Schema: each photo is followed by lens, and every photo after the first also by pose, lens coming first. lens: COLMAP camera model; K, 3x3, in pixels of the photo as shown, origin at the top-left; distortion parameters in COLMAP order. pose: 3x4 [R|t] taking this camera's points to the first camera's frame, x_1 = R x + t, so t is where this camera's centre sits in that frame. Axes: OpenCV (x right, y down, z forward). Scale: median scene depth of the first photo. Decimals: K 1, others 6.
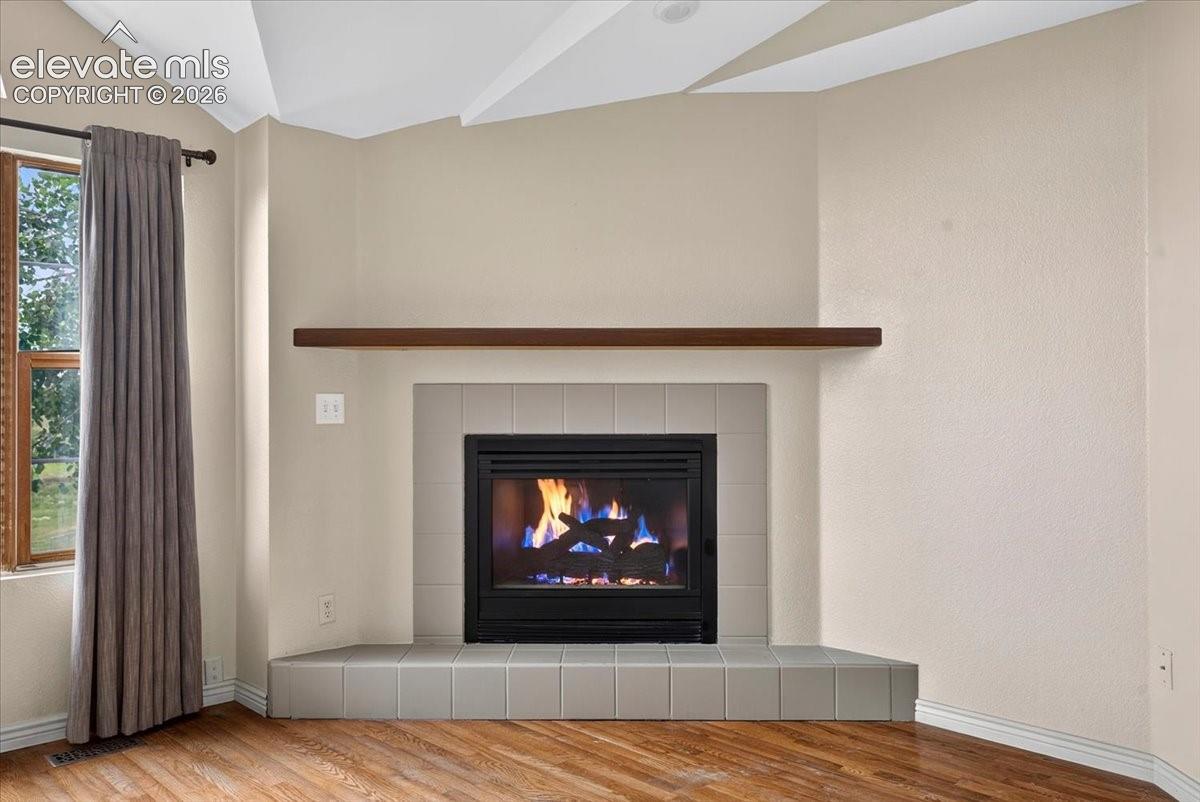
lens RADIAL K [[942.8, 0, 597.6], [0, 942.8, 391.6], [0, 0, 1]] dist [0.010870, -0.010818]
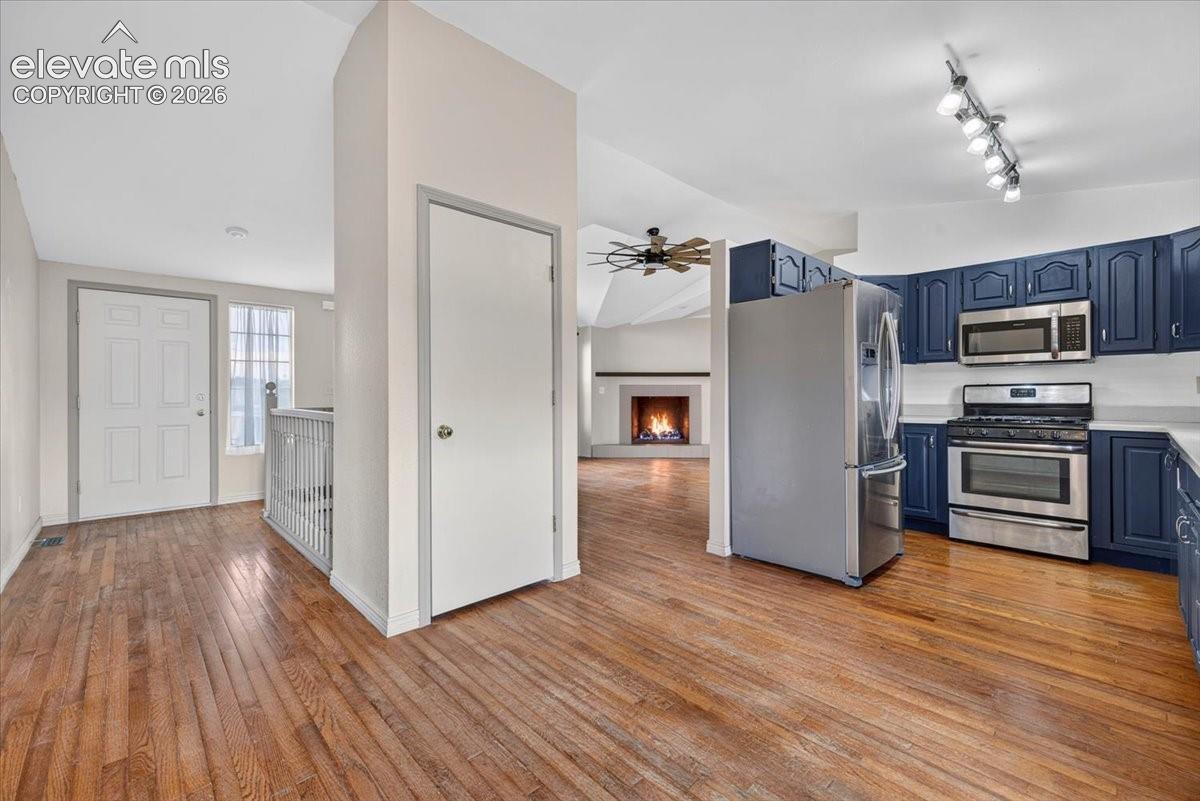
lens RADIAL K [[506.4, 0, 596.4], [0, 506.4, 395.0], [0, 0, 1]] dist [0.003513, 0.000230]
pose [[0.999969, -0.002383, 0.007556, -0.346570], [0.002291, 0.999925, 0.012071, 0.012397], [-0.007584, -0.012053, 0.999899, -1.435154]]
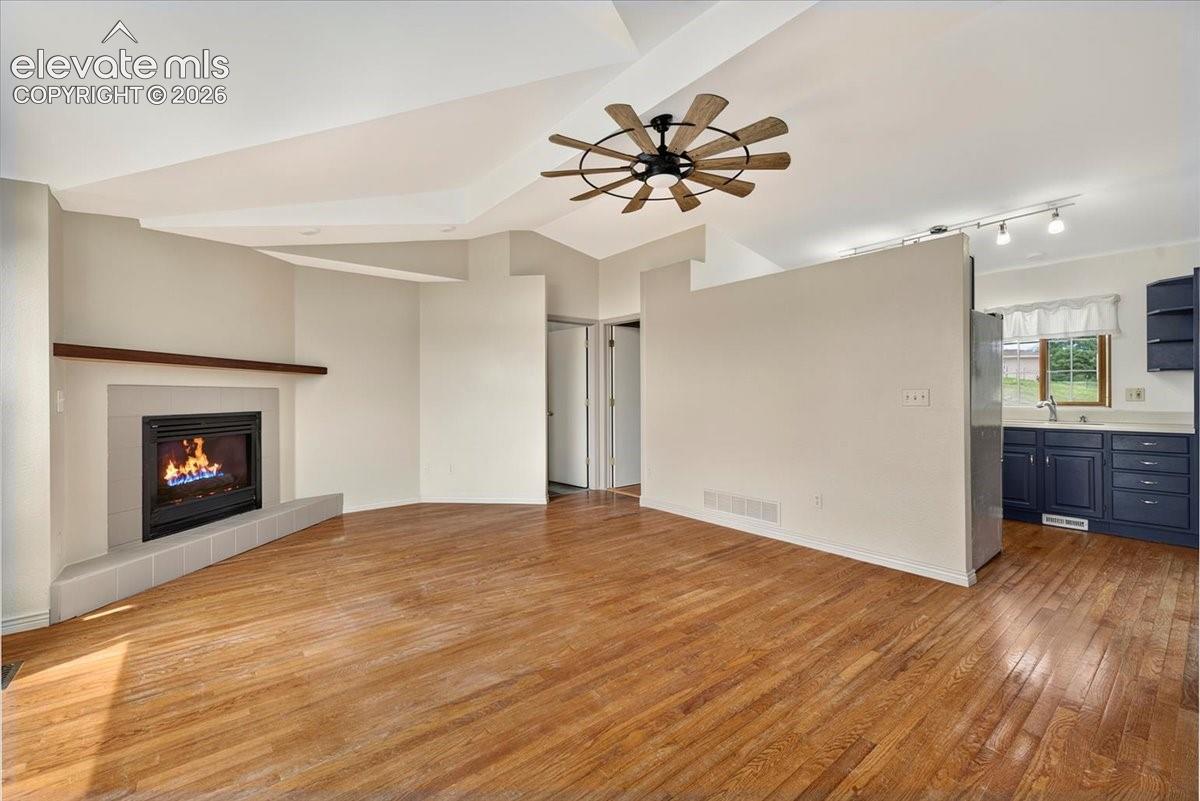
lens RADIAL K [[489.1, 0, 606.9], [0, 489.1, 398.0], [0, 0, 1]] dist [0.001384, 0.000219]
pose [[0.064697, -0.003526, 0.997899, -1.012845], [-0.005095, 0.999980, 0.003864, 0.007100], [-0.997892, -0.005335, 0.064678, 0.152849]]
